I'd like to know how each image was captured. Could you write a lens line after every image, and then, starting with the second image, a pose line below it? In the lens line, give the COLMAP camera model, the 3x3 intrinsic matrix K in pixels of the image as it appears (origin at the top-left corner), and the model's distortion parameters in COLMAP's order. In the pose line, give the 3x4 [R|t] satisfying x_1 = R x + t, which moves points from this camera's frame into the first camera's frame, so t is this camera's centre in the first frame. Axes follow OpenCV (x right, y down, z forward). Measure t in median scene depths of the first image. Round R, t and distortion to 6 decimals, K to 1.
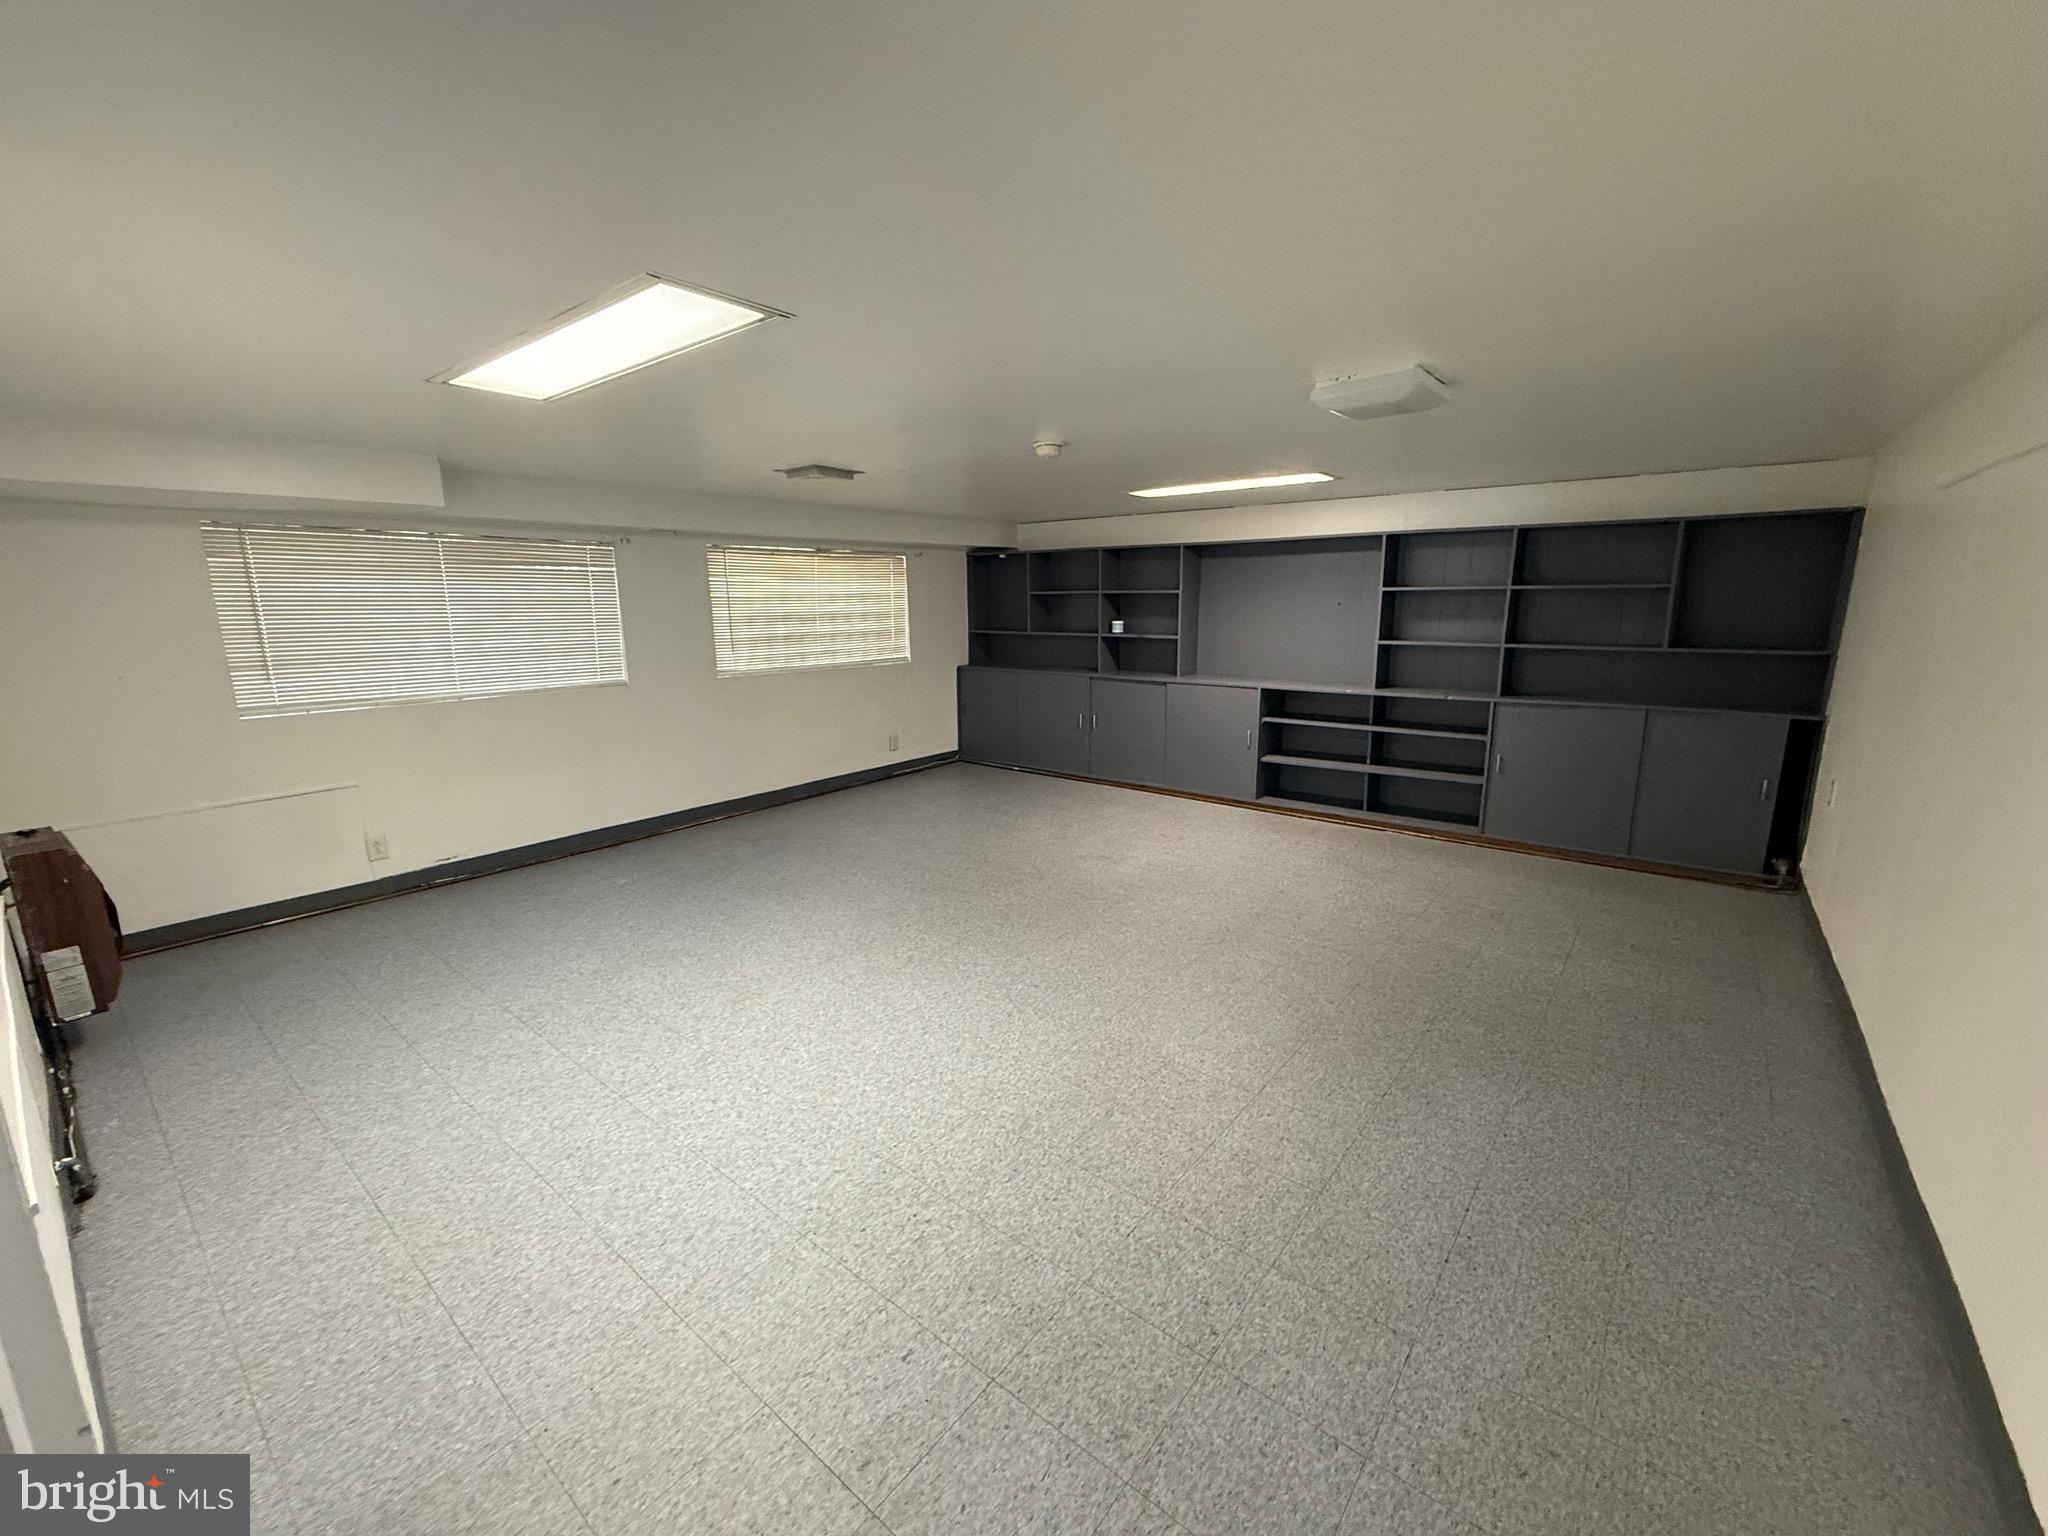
lens RADIAL K [[812.9, 0, 1015.1], [0, 812.9, 754.1], [0, 0, 1]] dist [-0.001632, -0.000126]
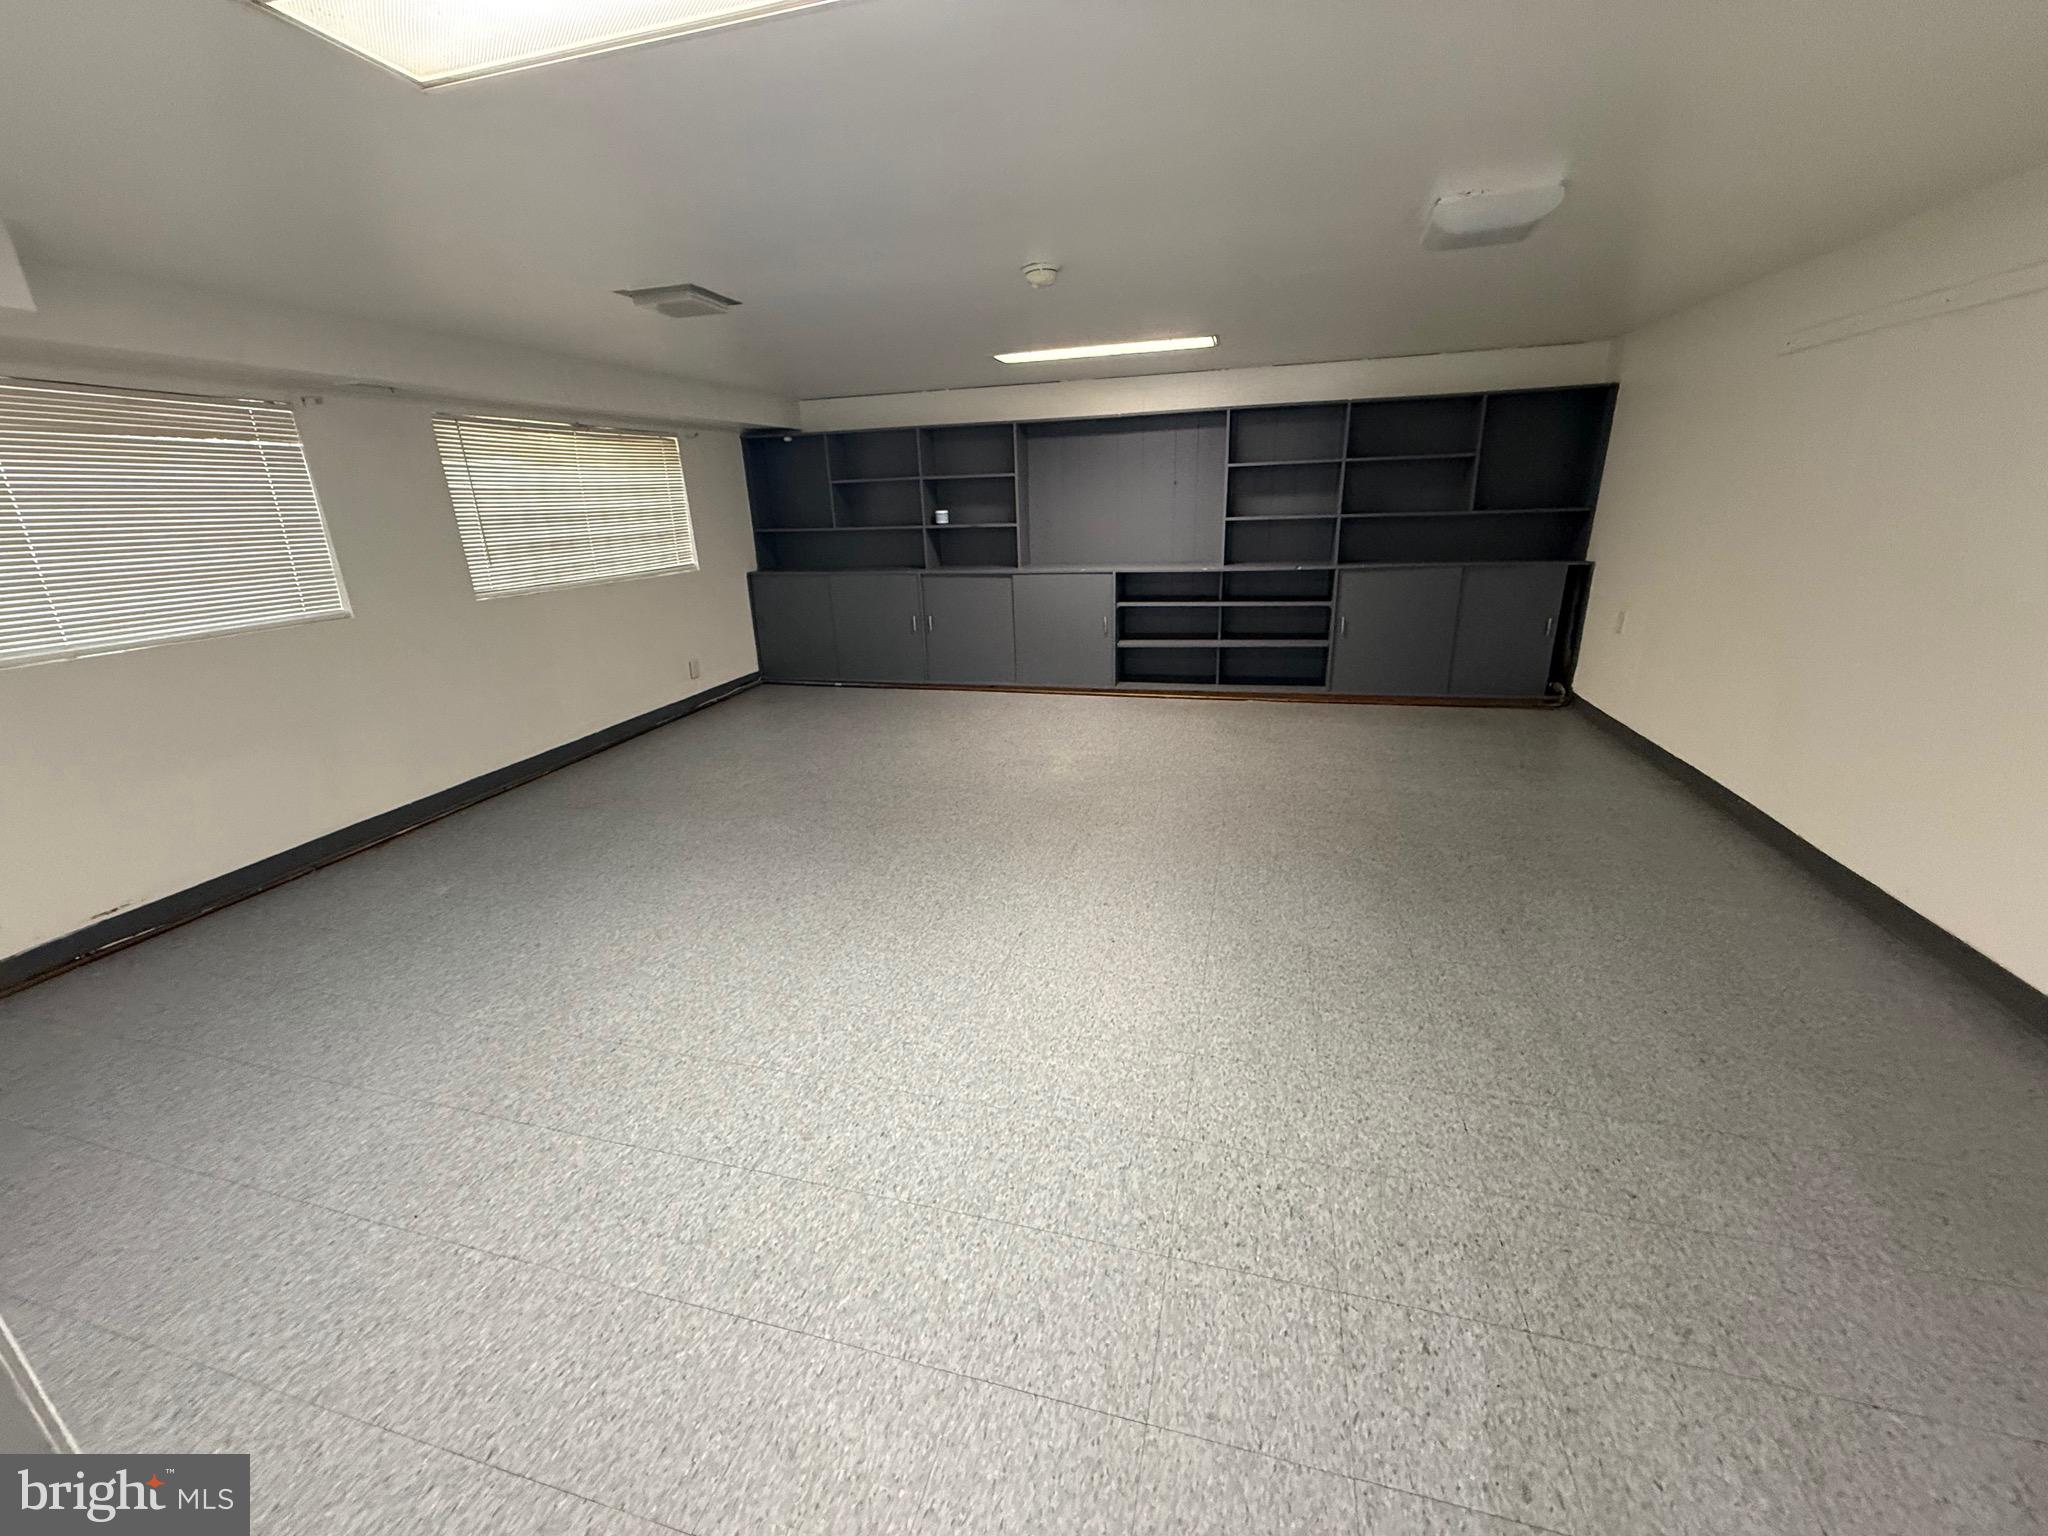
lens RADIAL K [[812.9, 0, 1007.9], [0, 812.9, 755.6], [0, 0, 1]] dist [-0.001632, -0.000126]
pose [[0.920747, -0.140726, 0.363896, -0.209370], [0.099788, 0.986605, 0.129050, -0.002422], [-0.377182, -0.082509, 0.922456, 0.123948]]
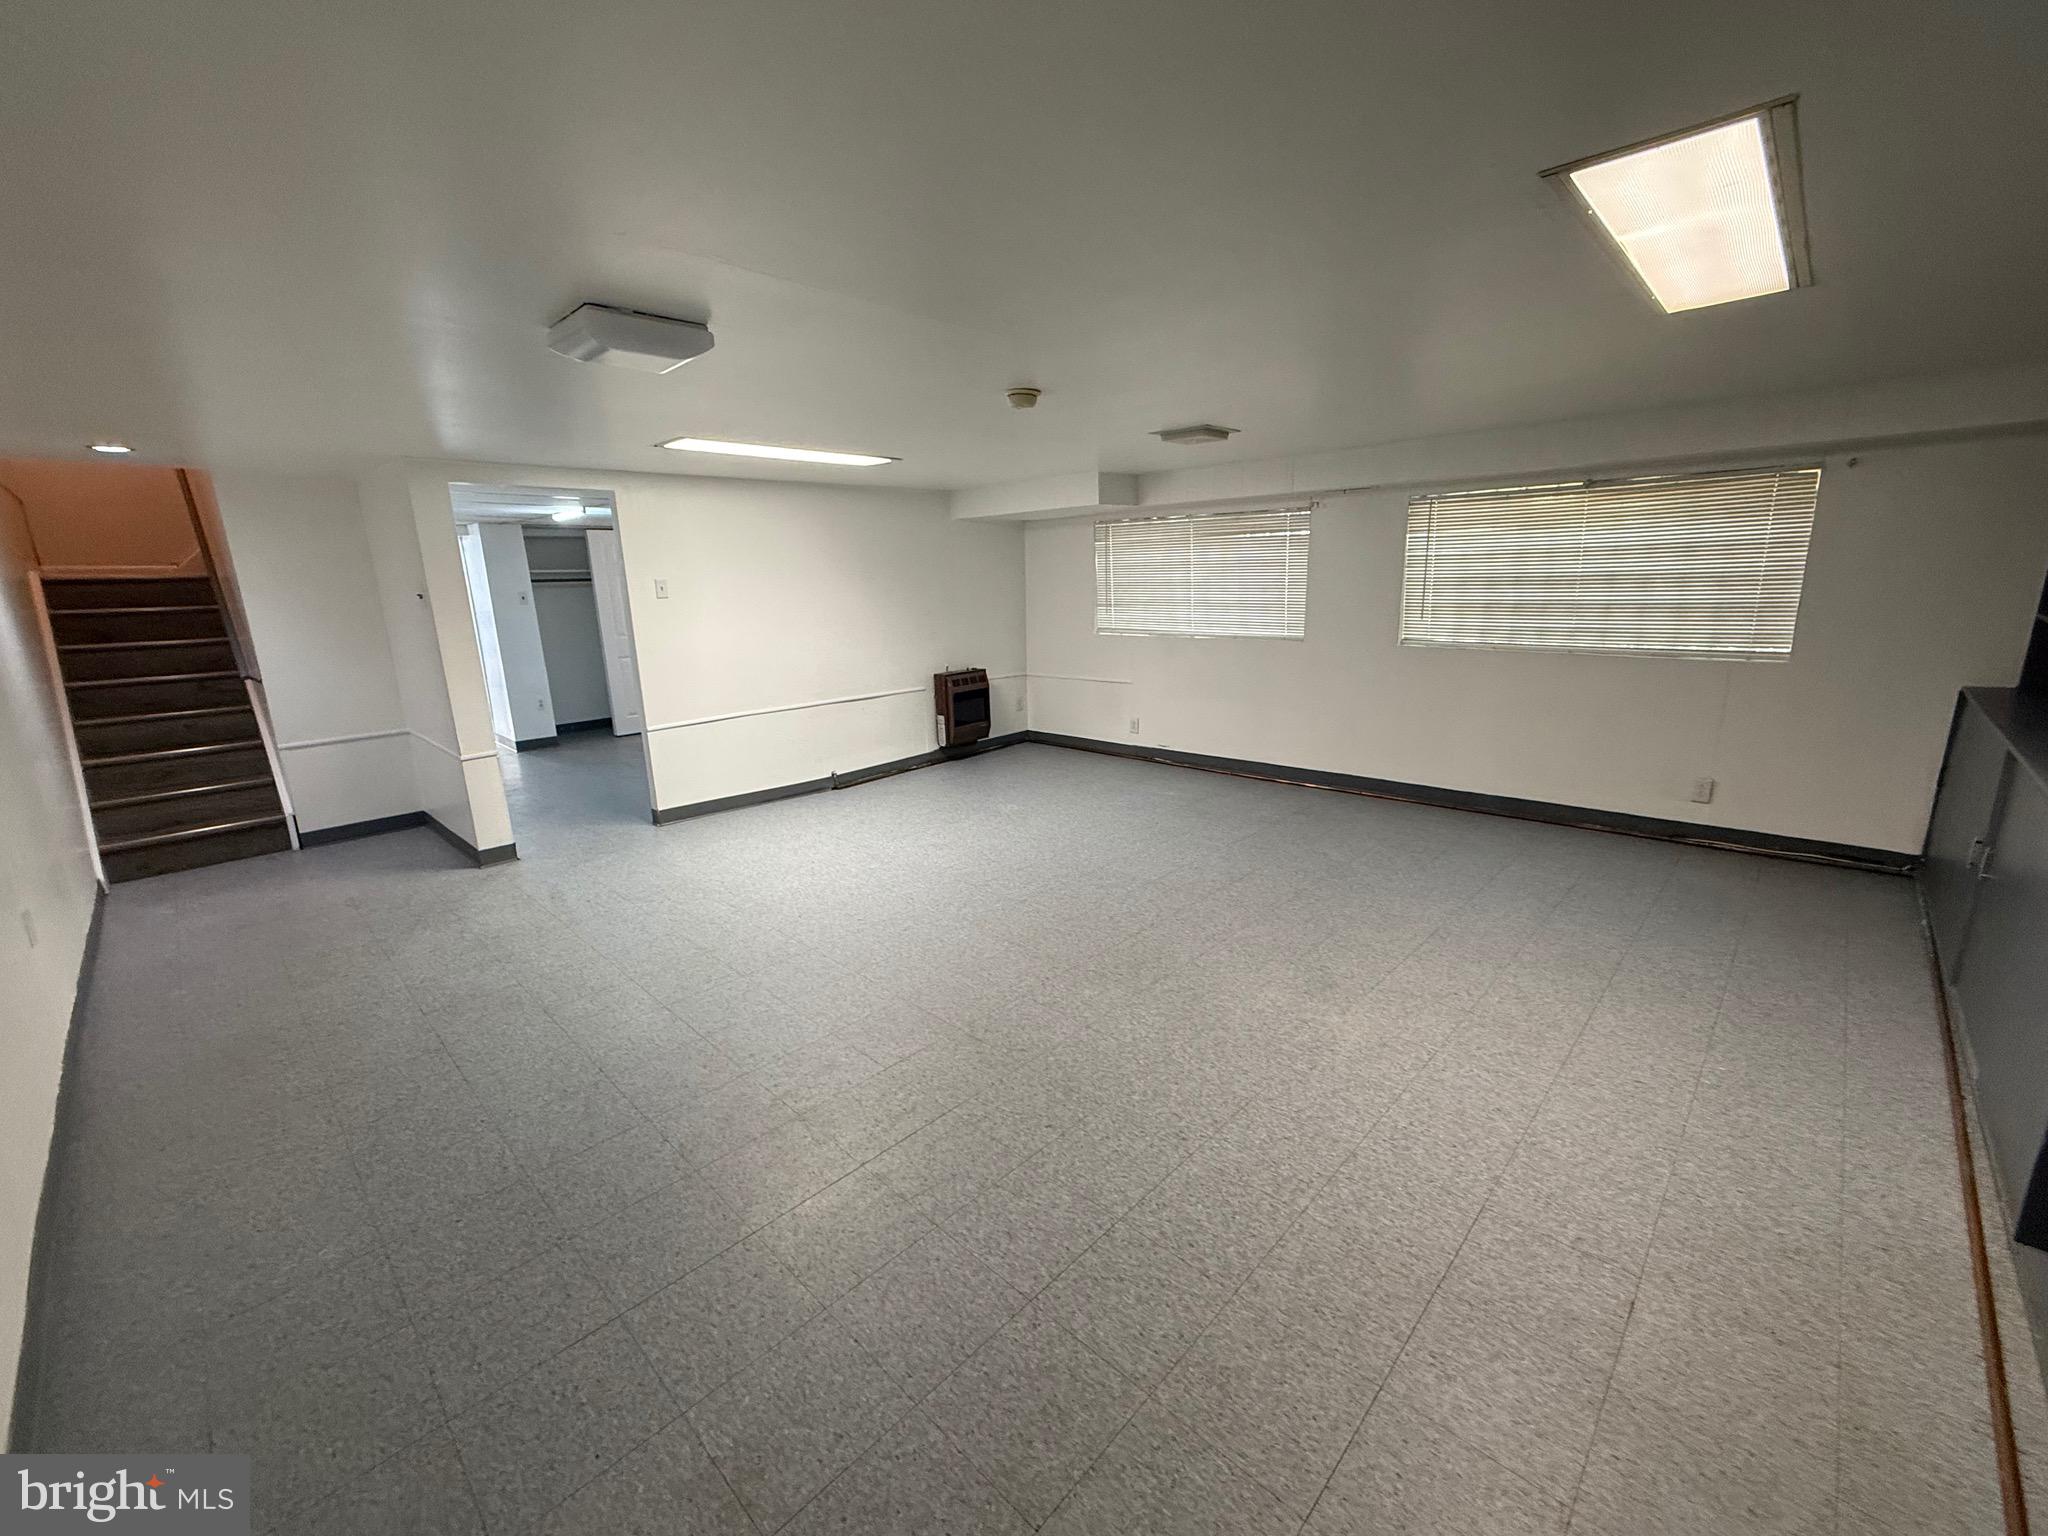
lens RADIAL K [[812.9, 0, 1051.8], [0, 812.9, 769.8], [0, 0, 1]] dist [-0.001632, -0.000126]
pose [[-0.047246, 0.246960, -0.967873, 0.569508], [-0.160969, 0.954409, 0.251382, -0.127513], [0.985828, 0.167675, -0.005339, 0.644375]]
